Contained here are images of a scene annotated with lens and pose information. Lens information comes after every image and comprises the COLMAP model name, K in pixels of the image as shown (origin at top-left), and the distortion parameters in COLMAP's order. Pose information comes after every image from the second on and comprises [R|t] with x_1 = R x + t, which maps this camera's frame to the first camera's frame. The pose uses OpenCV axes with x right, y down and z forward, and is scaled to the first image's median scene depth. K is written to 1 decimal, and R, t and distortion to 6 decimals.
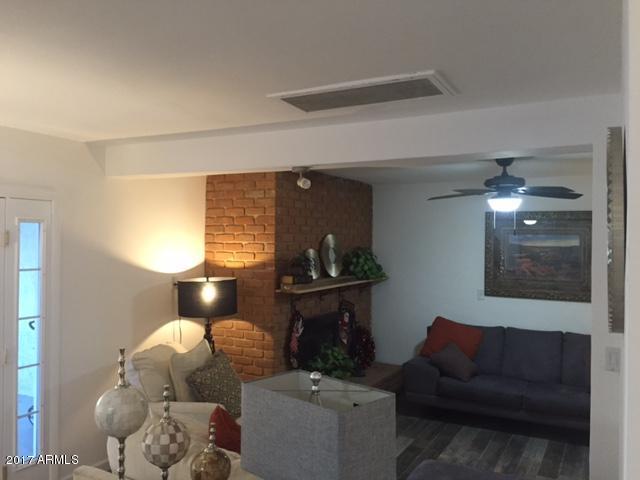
lens RADIAL K [[546.2, 0, 320.0], [0, 546.2, 240.0], [0, 0, 1]] dist [0.079714, -0.127200]
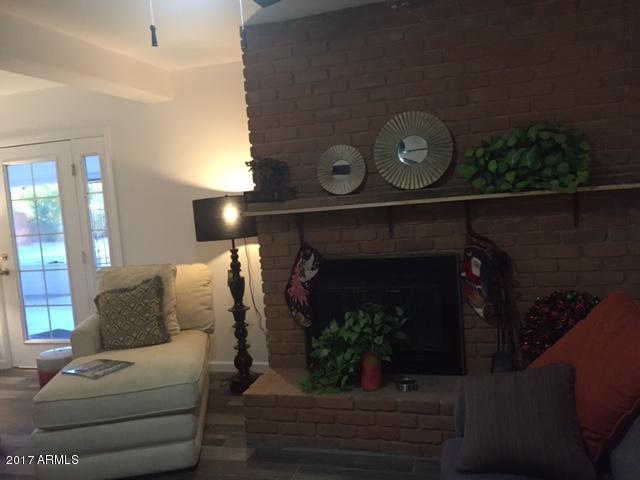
lens RADIAL K [[546.2, 0, 320.0], [0, 546.2, 240.0], [0, 0, 1]] dist [0.079714, -0.127200]
pose [[0.195465, 0.076916, -0.977690, 0.622784], [0.090780, 0.991221, 0.096129, 0.064488], [0.976500, -0.107545, 0.186767, 0.914429]]
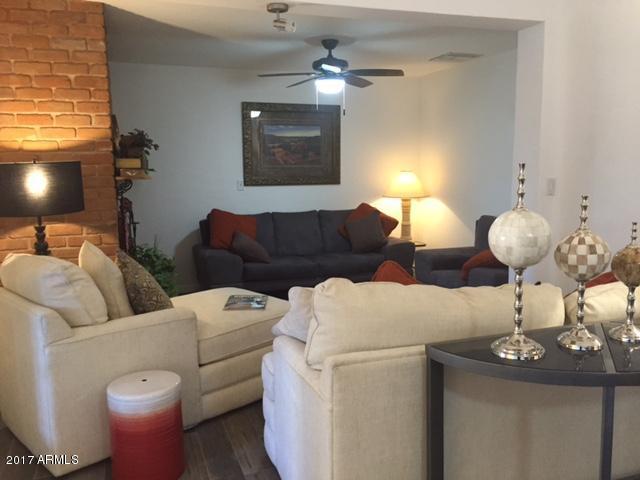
lens RADIAL K [[546.2, 0, 320.0], [0, 546.2, 240.0], [0, 0, 1]] dist [0.079714, -0.127200]
pose [[0.670384, -0.119393, 0.732346, -0.453411], [0.020899, 0.989617, 0.142204, 0.072229], [-0.741720, -0.080026, 0.665919, 0.252138]]
